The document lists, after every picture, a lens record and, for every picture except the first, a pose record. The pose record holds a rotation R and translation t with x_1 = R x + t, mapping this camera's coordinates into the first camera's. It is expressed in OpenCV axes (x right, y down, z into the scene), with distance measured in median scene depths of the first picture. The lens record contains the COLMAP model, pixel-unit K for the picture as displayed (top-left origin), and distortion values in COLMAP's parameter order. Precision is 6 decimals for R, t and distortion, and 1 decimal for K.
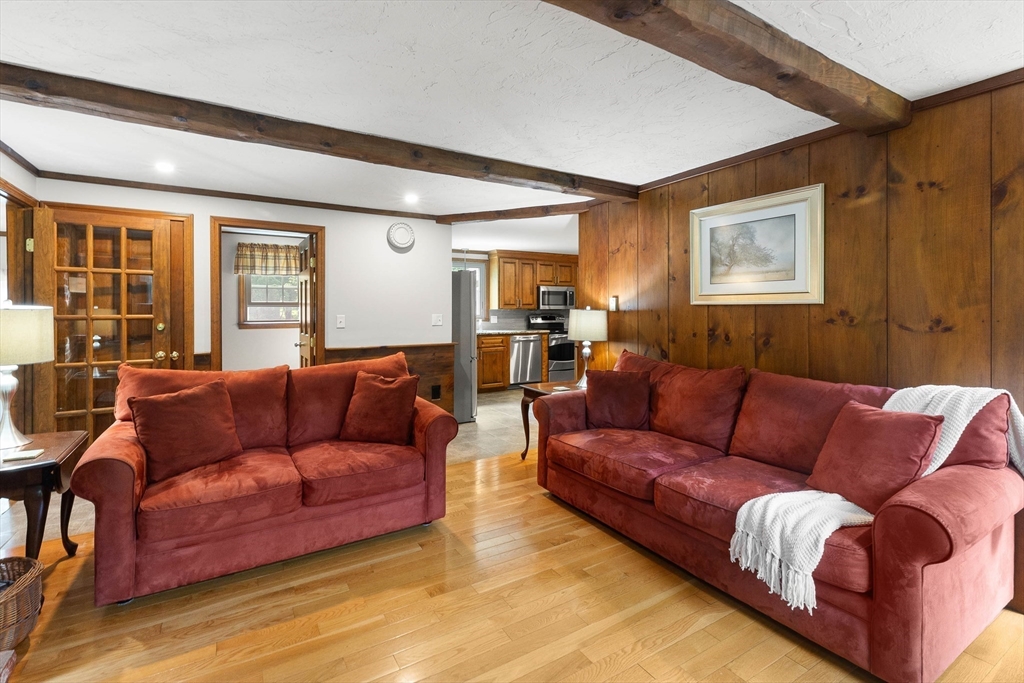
lens RADIAL K [[472.8, 0, 515.3], [0, 472.8, 311.9], [0, 0, 1]] dist [0.001782, 0.000317]
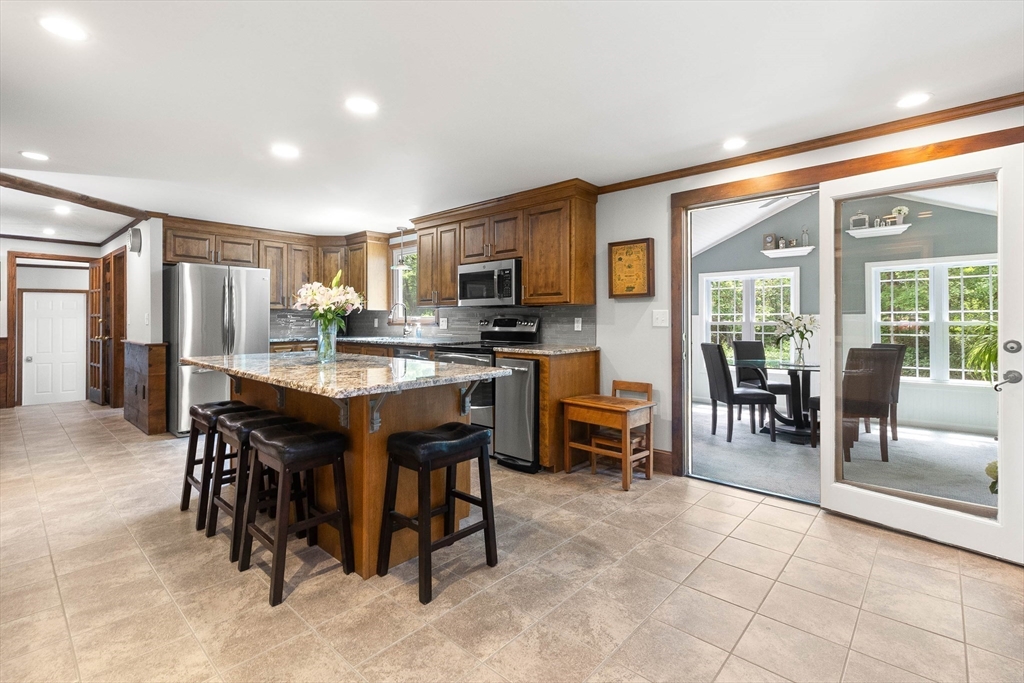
lens RADIAL K [[472.8, 0, 515.3], [0, 472.8, 311.9], [0, 0, 1]] dist [0.001782, 0.000317]
pose [[0.276240, -0.013582, -0.960993, 0.647728], [-0.002701, 0.999885, -0.014908, 0.009776], [0.961085, 0.006714, 0.276171, 0.944484]]
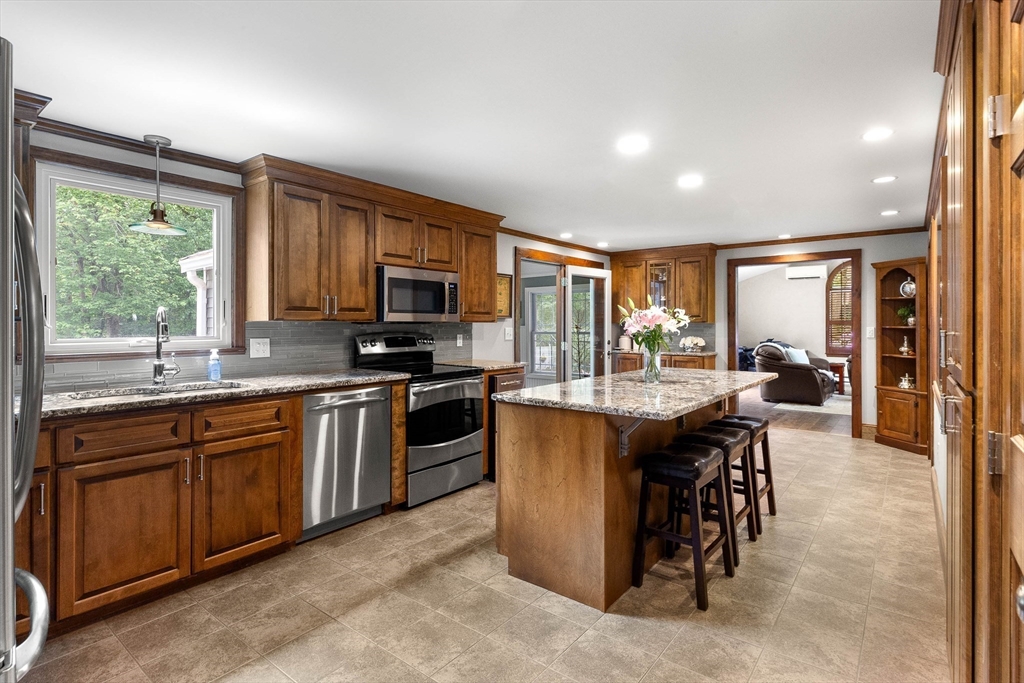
lens RADIAL K [[510.6, 0, 517.8], [0, 510.6, 323.7], [0, 0, 1]] dist [-0.019744, -0.000184]
pose [[0.935819, 0.001698, 0.352478, 0.004856], [0.000066, 0.999988, -0.004990, -0.001683], [-0.352482, 0.004693, 0.935807, 0.557537]]
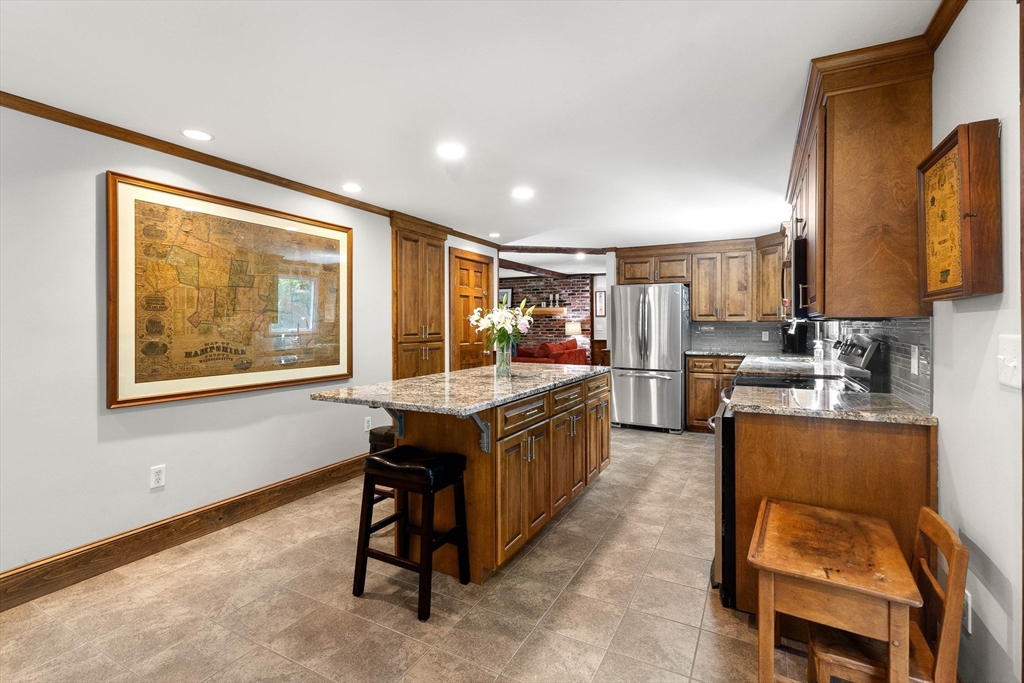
lens RADIAL K [[461.5, 0, 514.1], [0, 461.5, 324.1], [0, 0, 1]] dist [-0.000382, -0.000070]
pose [[-0.862765, 0.002571, -0.505599, 0.448865], [0.000738, 0.999992, 0.003826, -0.003560], [0.505605, 0.002928, -0.862760, 1.256884]]
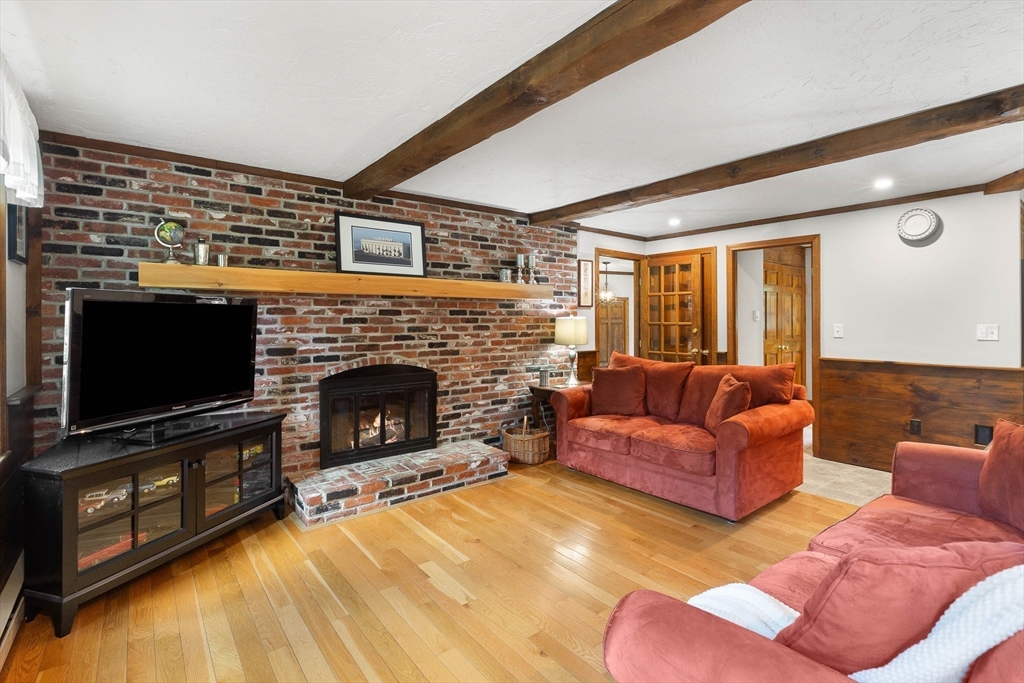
lens RADIAL K [[486.5, 0, 513.3], [0, 486.5, 316.3], [0, 0, 1]] dist [0.000761, 0.000211]
pose [[0.107025, -0.006000, -0.994238, 0.302587], [0.000641, 0.999982, -0.005966, -0.001626], [0.994256, 0.000001, 0.107027, 0.144232]]
